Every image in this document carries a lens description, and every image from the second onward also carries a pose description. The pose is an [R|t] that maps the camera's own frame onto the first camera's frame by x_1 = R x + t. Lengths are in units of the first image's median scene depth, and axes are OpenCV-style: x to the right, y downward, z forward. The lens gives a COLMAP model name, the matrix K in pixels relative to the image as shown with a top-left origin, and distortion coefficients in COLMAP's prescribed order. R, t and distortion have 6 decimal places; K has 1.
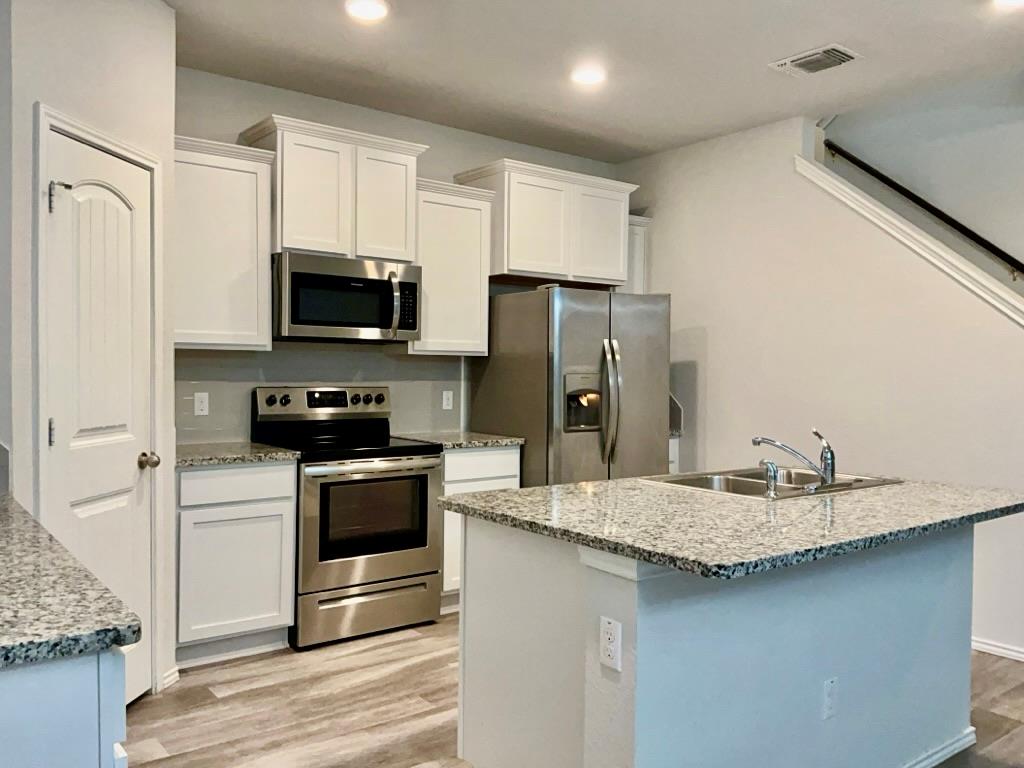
lens RADIAL K [[823.9, 0, 517.6], [0, 823.9, 380.7], [0, 0, 1]] dist [0.046181, -0.082925]
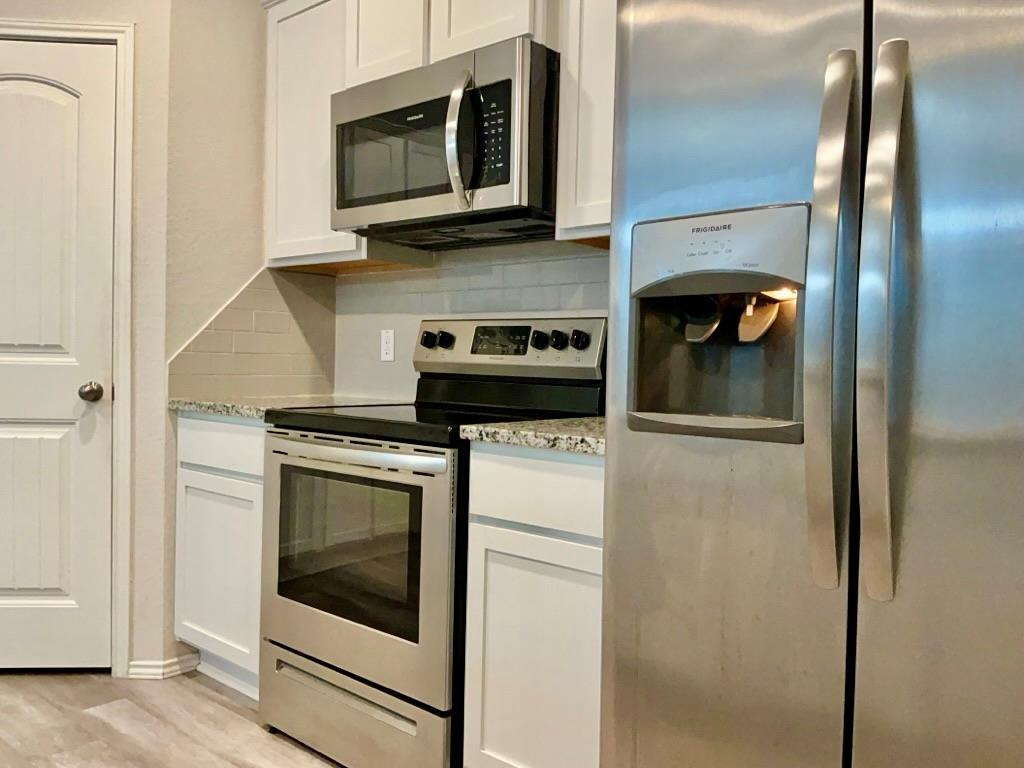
lens RADIAL K [[823.9, 0, 521.7], [0, 823.9, 380.8], [0, 0, 1]] dist [0.046181, -0.082925]
pose [[0.191410, 0.016188, -0.981377, 0.404793], [-0.034583, 0.999354, 0.009739, 0.055005], [0.980901, 0.032075, 0.191846, 1.112979]]
